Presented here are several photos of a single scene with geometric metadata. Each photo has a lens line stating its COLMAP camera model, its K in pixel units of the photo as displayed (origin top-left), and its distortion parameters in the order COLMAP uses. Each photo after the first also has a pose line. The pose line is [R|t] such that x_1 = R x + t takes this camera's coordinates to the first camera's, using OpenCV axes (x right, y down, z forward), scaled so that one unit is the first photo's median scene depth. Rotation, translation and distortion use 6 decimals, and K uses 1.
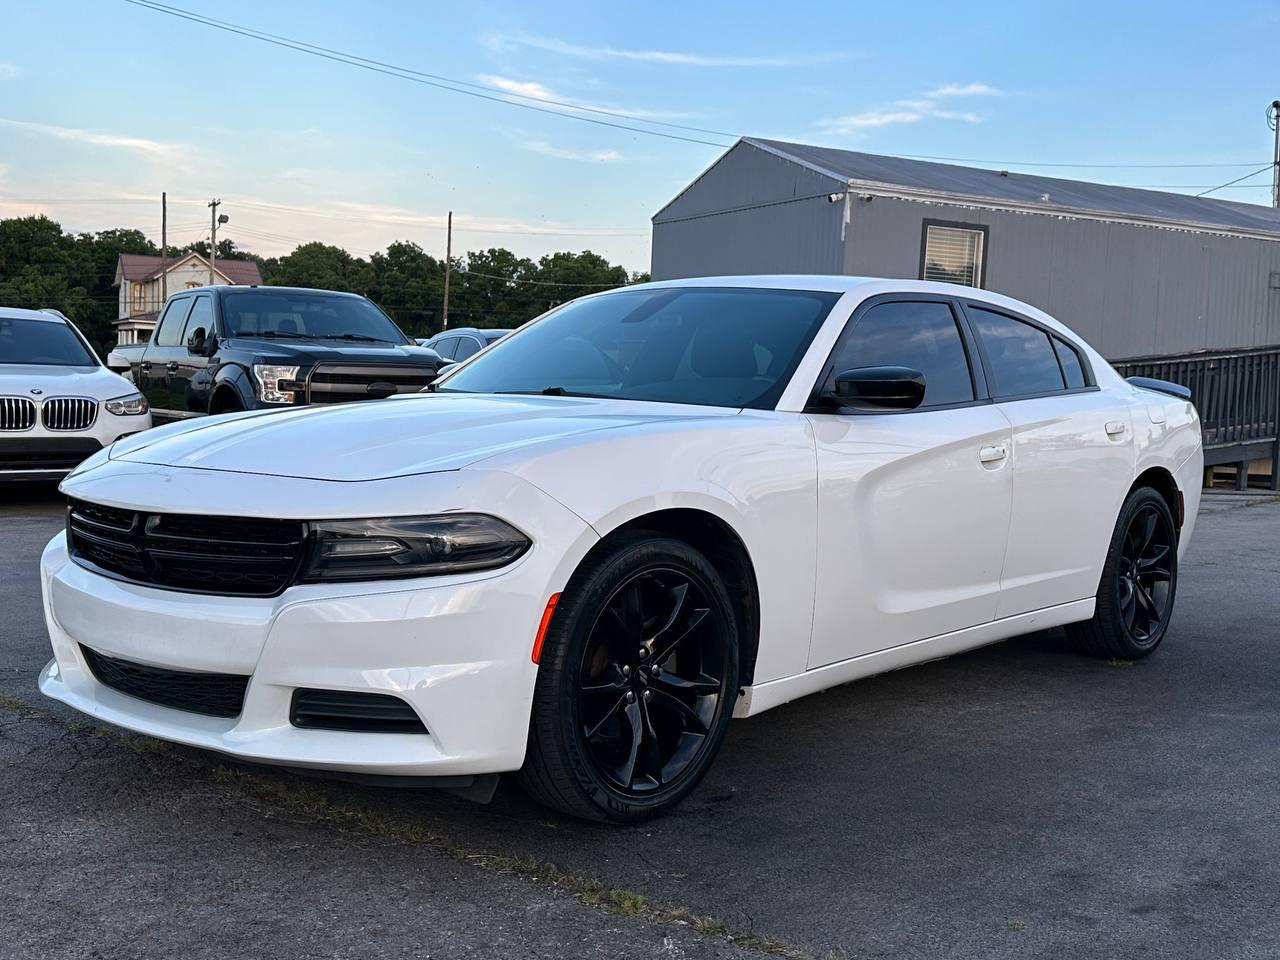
lens RADIAL K [[3197.7, 0, 640.0], [0, 3197.7, 480.0], [0, 0, 1]] dist [-0.006853, -0.260164]
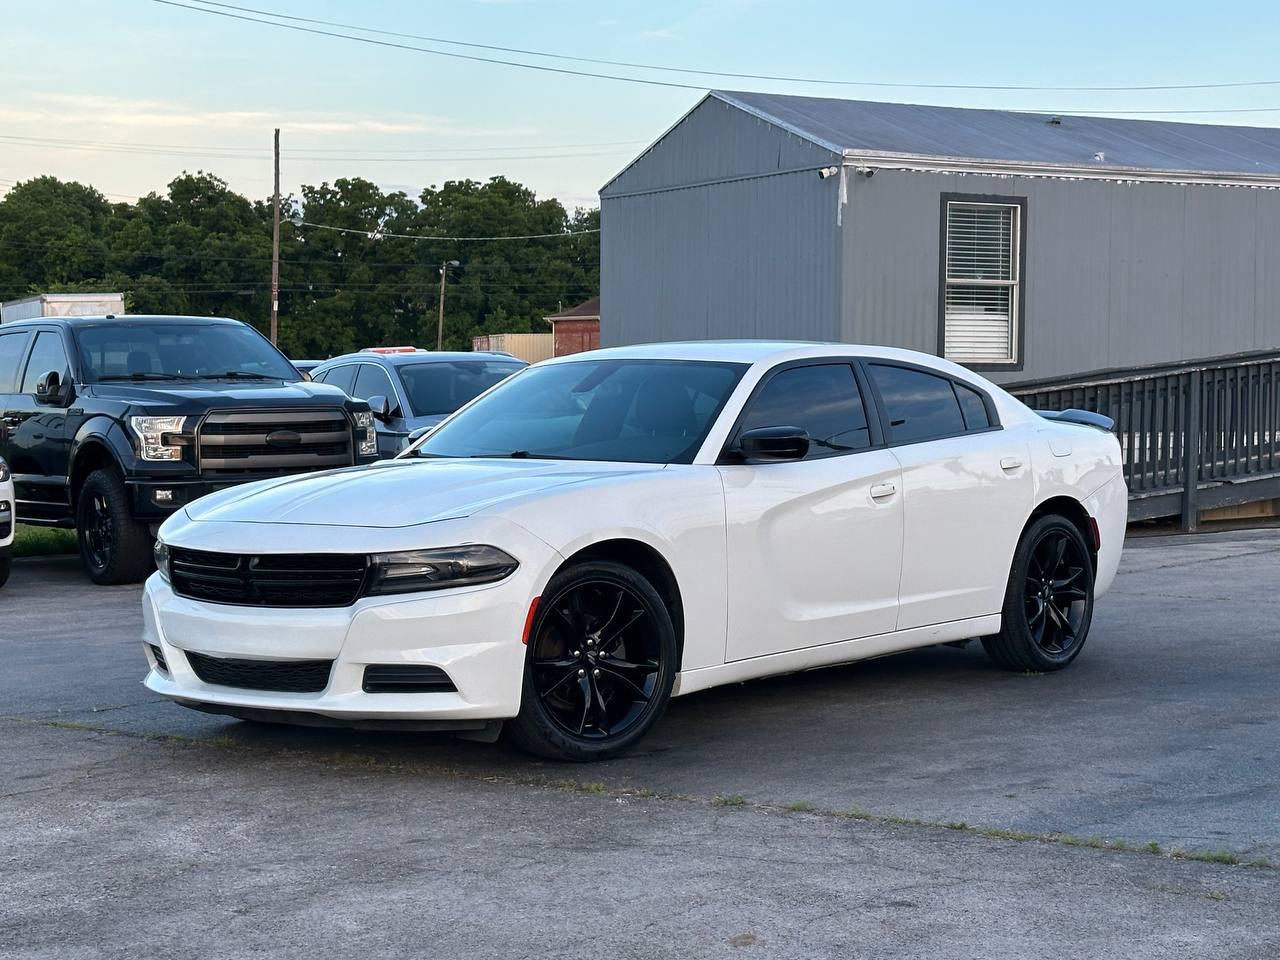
lens RADIAL K [[3197.7, 0, 640.0], [0, 3197.7, 480.0], [0, 0, 1]] dist [-0.006853, -0.260164]
pose [[0.999108, -0.039387, 0.015229, 0.000621], [0.039613, 0.999105, -0.014840, 0.003365], [-0.014631, 0.015430, 0.999774, -0.312832]]
